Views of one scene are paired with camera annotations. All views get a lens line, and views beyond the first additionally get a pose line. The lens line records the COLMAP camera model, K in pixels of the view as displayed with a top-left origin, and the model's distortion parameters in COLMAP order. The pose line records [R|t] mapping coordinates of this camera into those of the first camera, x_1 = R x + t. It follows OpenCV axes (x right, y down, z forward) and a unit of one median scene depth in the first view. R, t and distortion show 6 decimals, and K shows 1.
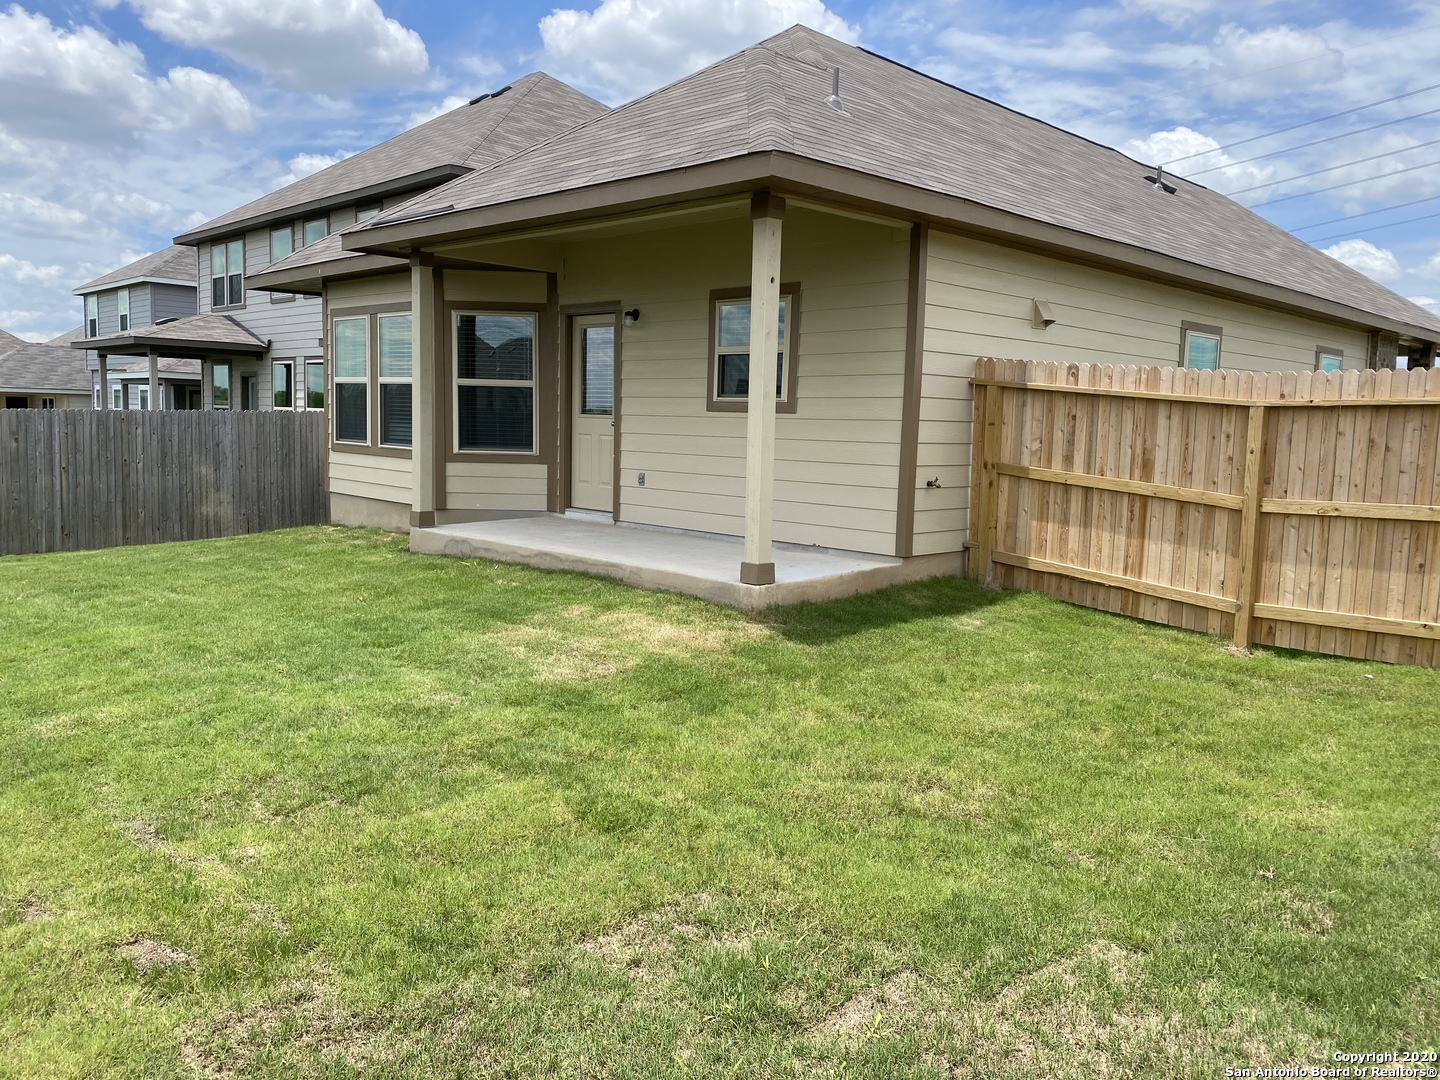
lens RADIAL K [[1125.7, 0, 720.0], [0, 1125.7, 540.0], [0, 0, 1]] dist [-0.006137, -0.002146]
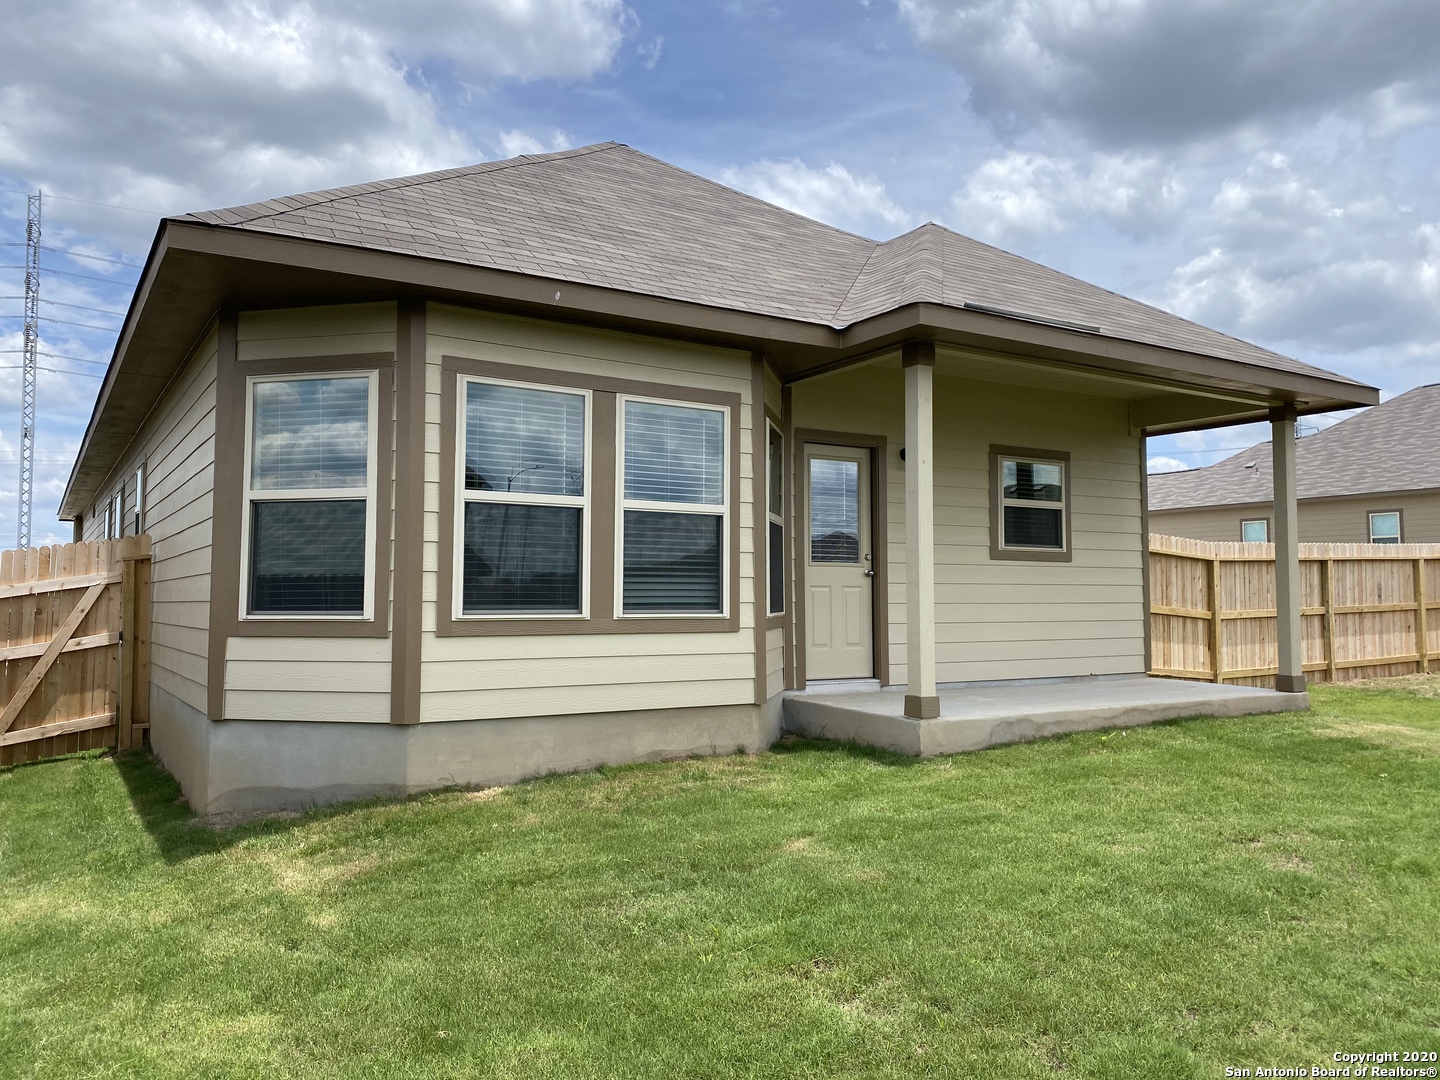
lens RADIAL K [[1125.7, 0, 720.0], [0, 1125.7, 540.0], [0, 0, 1]] dist [-0.006137, -0.002146]
pose [[0.193465, 0.008130, 0.981073, -0.958935], [0.091131, 0.995494, -0.026221, -0.115625], [-0.976866, 0.094479, 0.191853, 0.937706]]
